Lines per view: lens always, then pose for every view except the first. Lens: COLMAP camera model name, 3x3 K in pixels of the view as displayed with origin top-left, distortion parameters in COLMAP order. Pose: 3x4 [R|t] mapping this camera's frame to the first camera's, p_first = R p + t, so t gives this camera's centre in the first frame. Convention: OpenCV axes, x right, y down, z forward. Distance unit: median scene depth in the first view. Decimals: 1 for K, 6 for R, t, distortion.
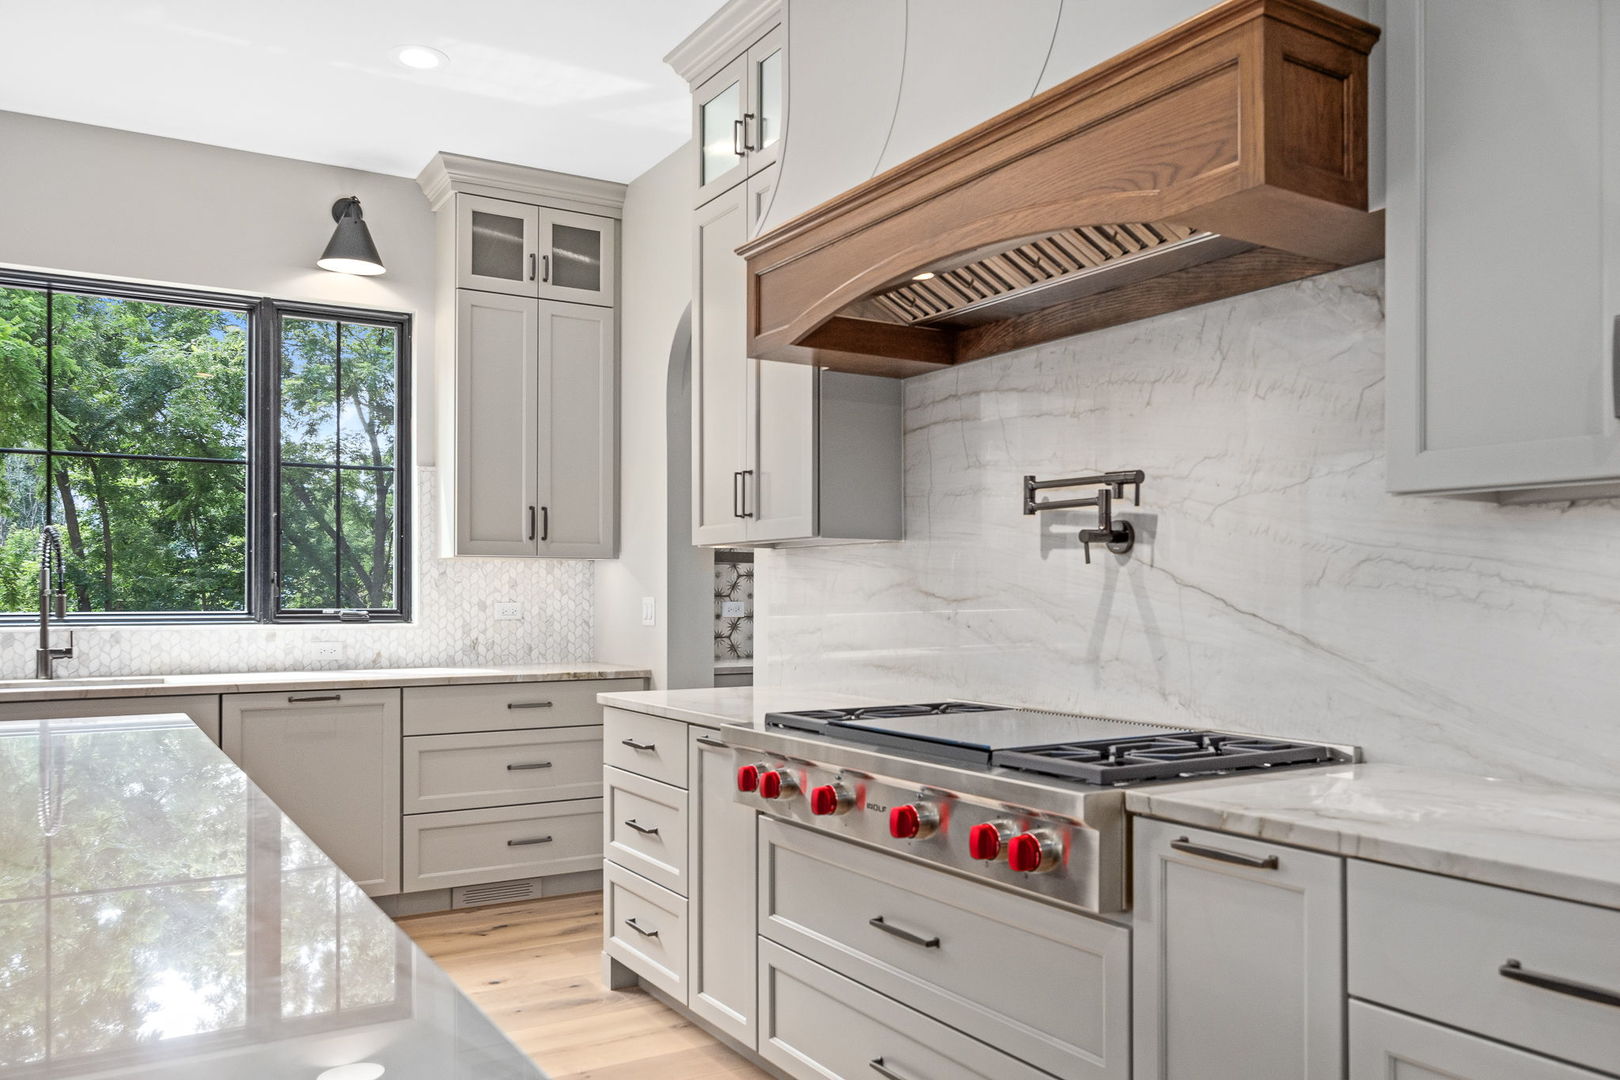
lens RADIAL K [[1223.1, 0, 810.4], [0, 1223.1, 546.4], [0, 0, 1]] dist [0.003856, 0.000863]
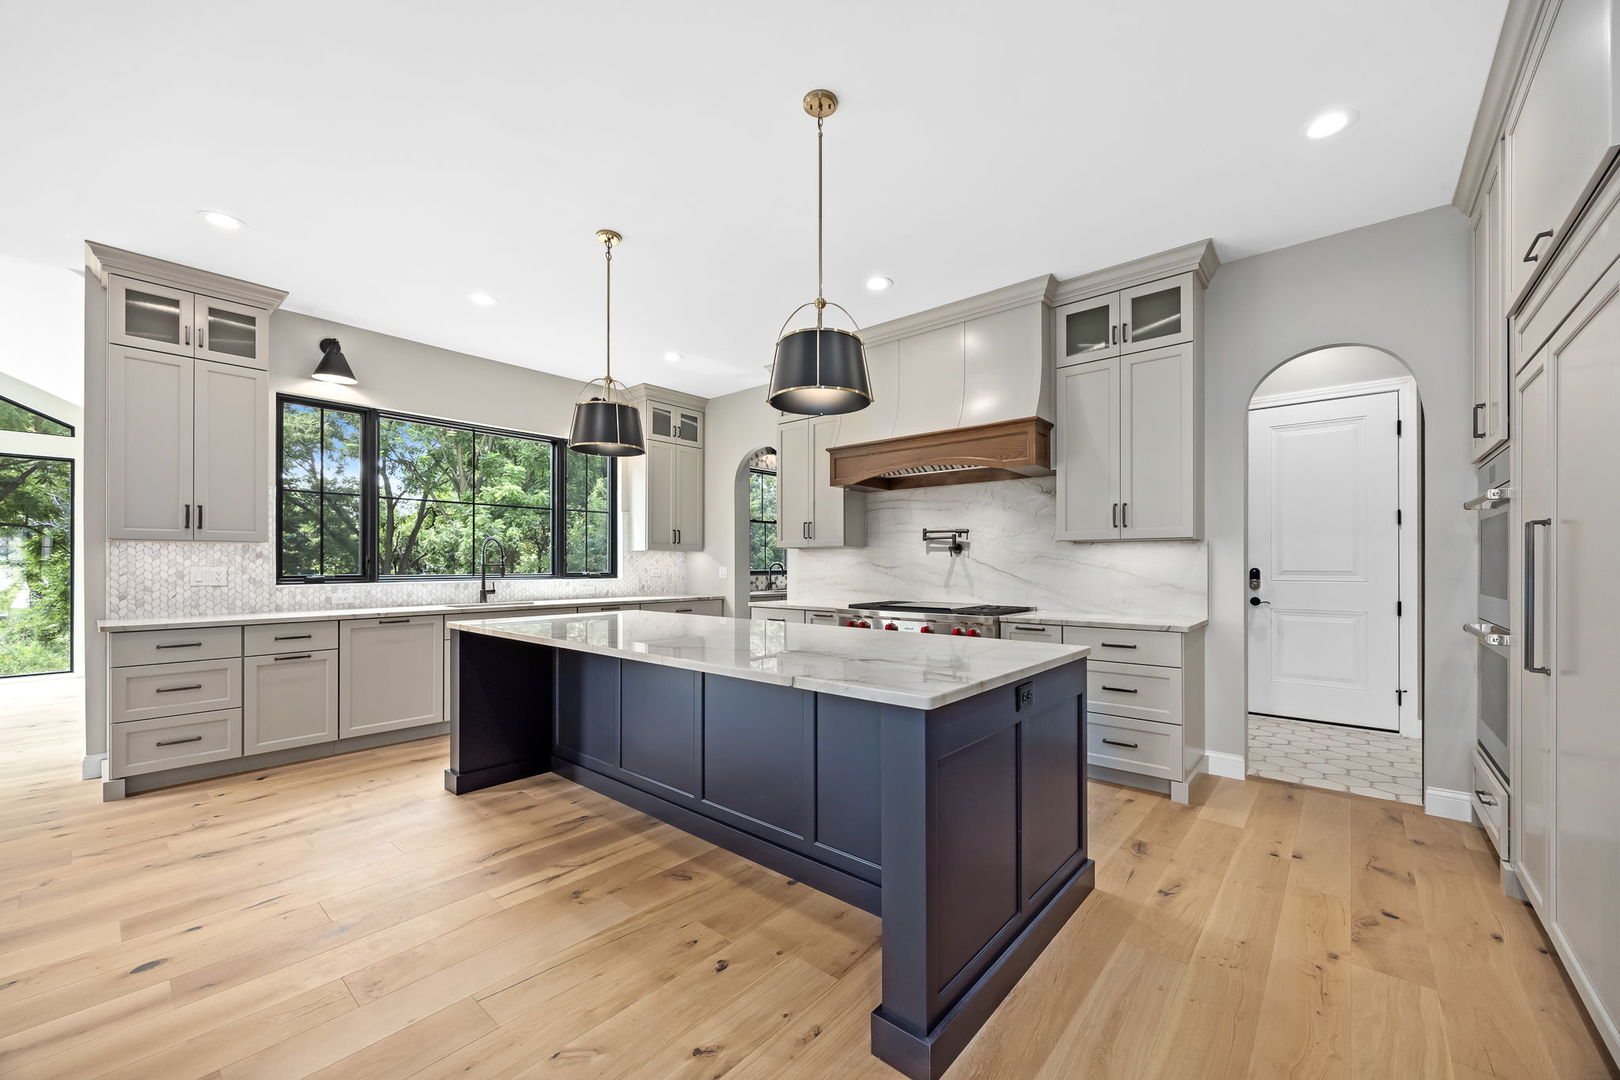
lens RADIAL K [[626.1, 0, 798.8], [0, 626.1, 564.2], [0, 0, 1]] dist [-0.001283, 0.000008]
pose [[0.954687, -0.000987, 0.297611, -0.409048], [-0.010192, 0.999299, 0.036009, -0.013461], [-0.297438, -0.037411, 0.954008, -0.305944]]
